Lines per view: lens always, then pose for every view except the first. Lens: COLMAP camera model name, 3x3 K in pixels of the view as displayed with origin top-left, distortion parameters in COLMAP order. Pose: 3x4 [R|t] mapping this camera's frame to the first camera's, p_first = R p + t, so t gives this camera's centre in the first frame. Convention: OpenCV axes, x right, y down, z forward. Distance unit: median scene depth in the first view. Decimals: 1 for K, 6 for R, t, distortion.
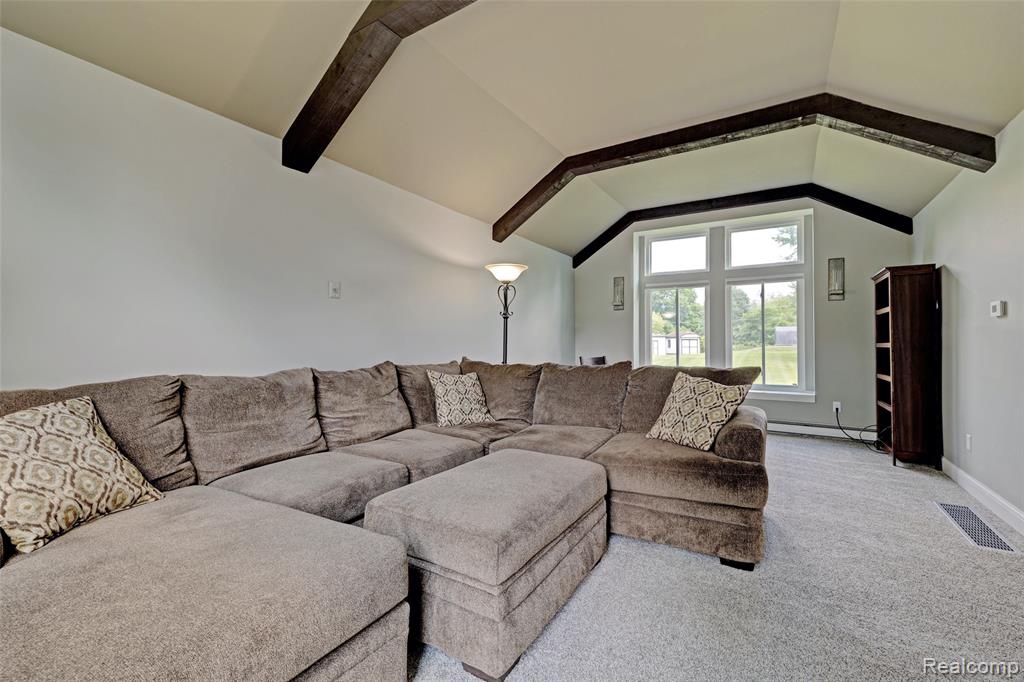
lens RADIAL K [[429.4, 0, 513.2], [0, 429.4, 339.2], [0, 0, 1]] dist [-0.001553, -0.000066]
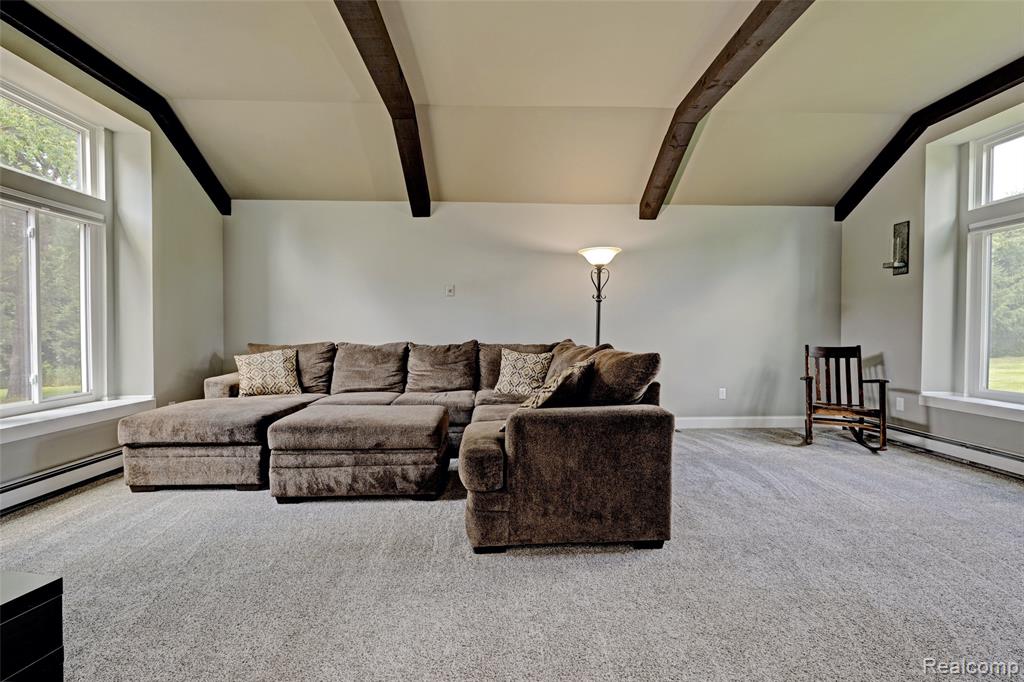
lens RADIAL K [[429.4, 0, 513.2], [0, 429.4, 339.2], [0, 0, 1]] dist [-0.001553, -0.000066]
pose [[0.573866, 0.012848, -0.818848, 0.855045], [0.008028, 0.999741, 0.021312, 0.019909], [0.818910, -0.018804, 0.573614, 0.315800]]
